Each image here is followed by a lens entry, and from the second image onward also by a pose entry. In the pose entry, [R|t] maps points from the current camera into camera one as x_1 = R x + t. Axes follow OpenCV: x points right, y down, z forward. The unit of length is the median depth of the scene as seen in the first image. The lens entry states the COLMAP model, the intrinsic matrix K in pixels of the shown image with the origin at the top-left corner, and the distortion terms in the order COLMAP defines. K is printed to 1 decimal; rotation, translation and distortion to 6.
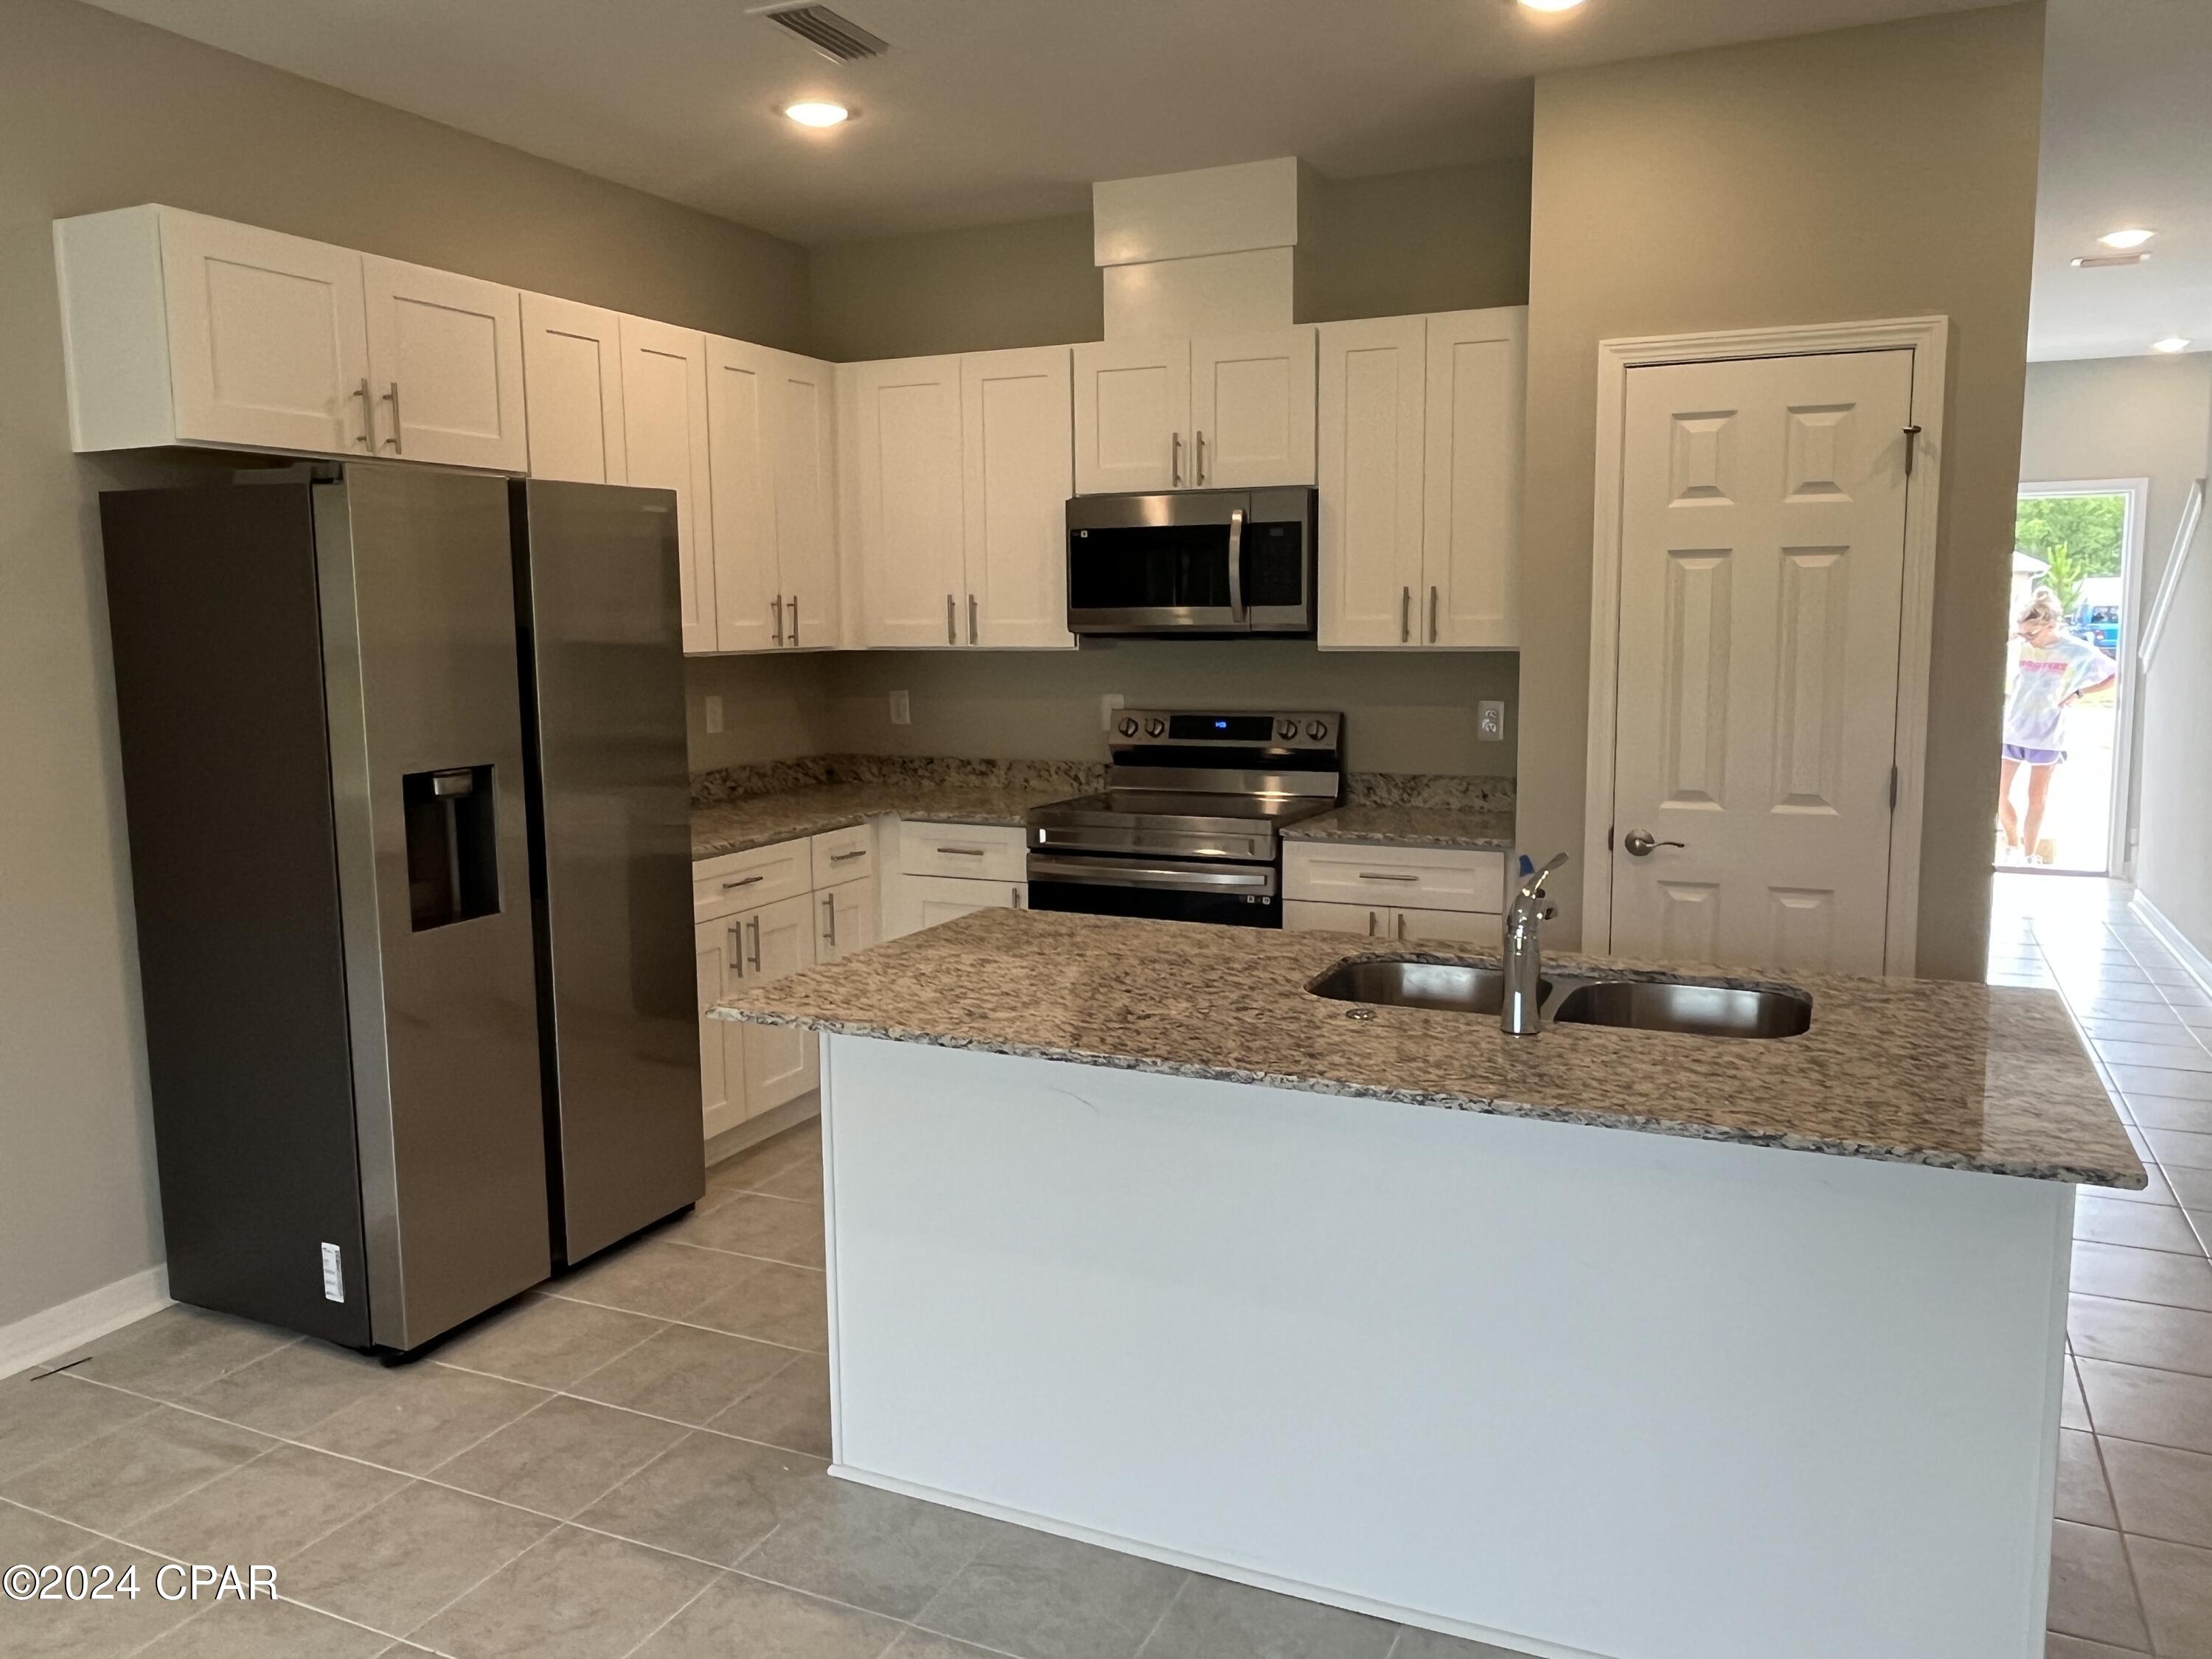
lens RADIAL K [[1604.0, 0, 1123.6], [0, 1604.0, 815.2], [0, 0, 1]] dist [0.006970, 0.000195]
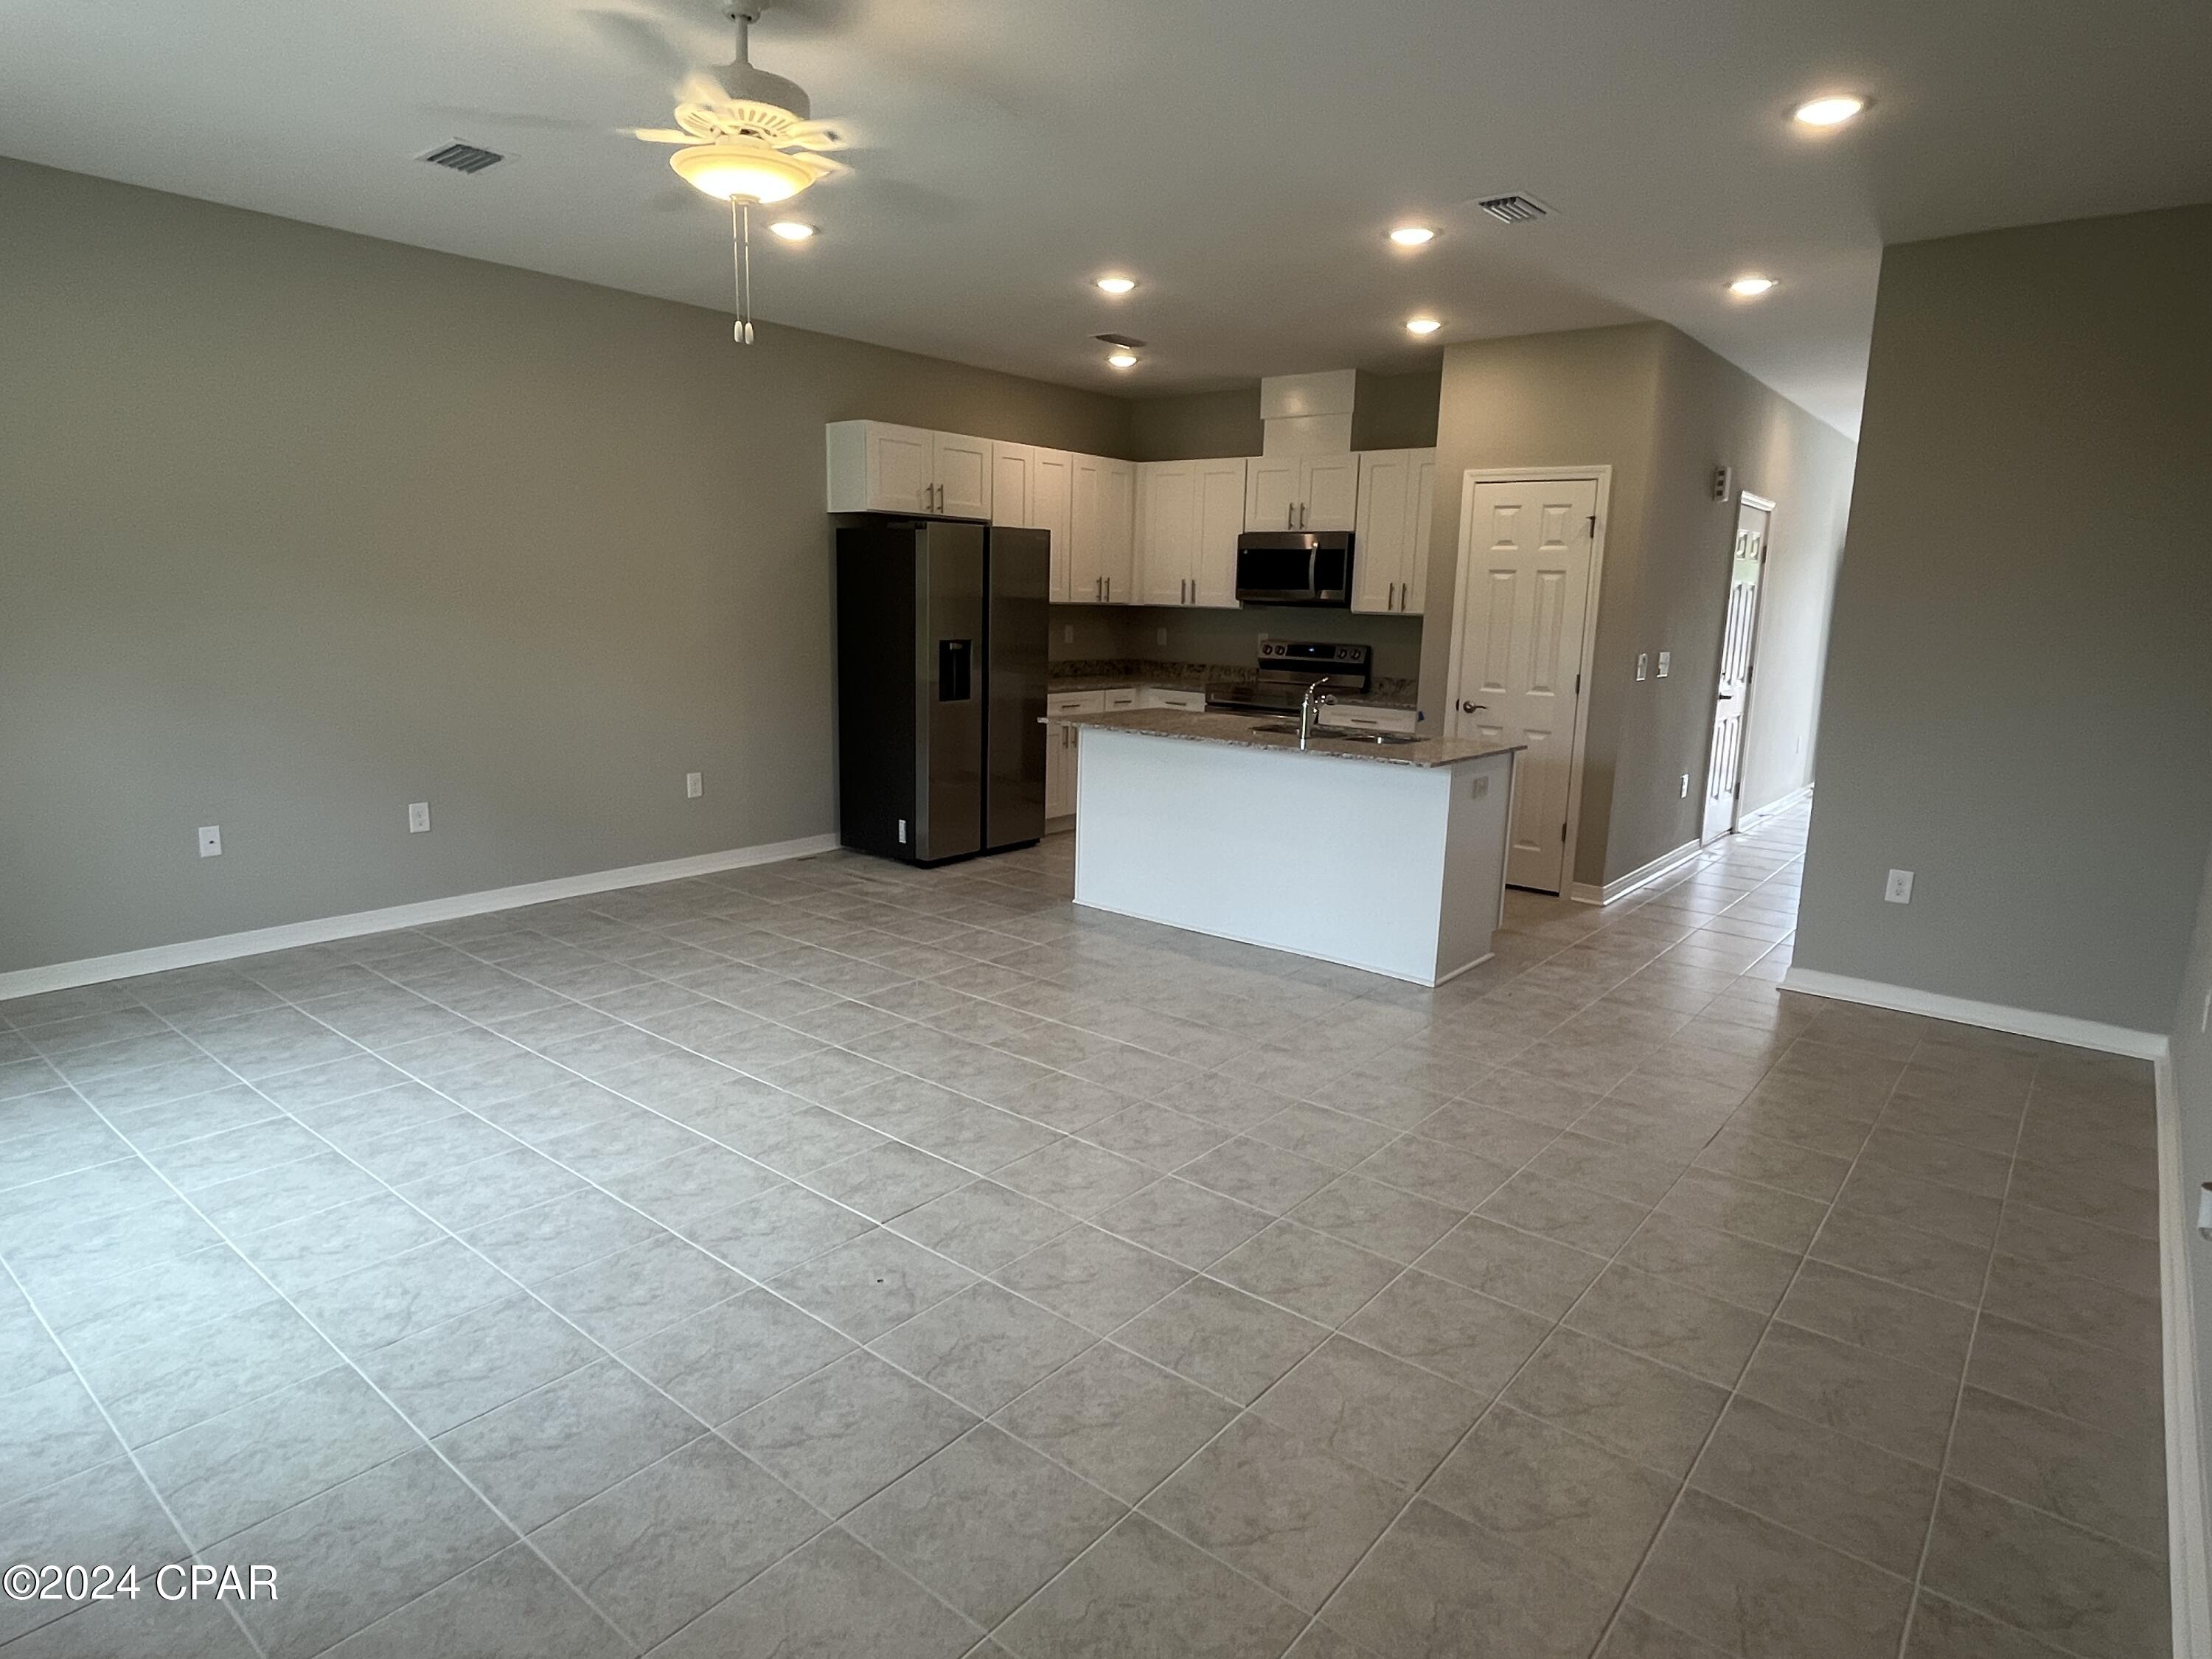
lens RADIAL K [[1234.9, 0, 1106.0], [0, 1234.9, 829.5], [0, 0, 1]] dist [-0.001281, -0.000219]
pose [[0.966337, 0.083539, -0.243341, 0.229072], [-0.068067, 0.995128, 0.071323, 0.082056], [0.248113, -0.052358, 0.967315, -0.621756]]
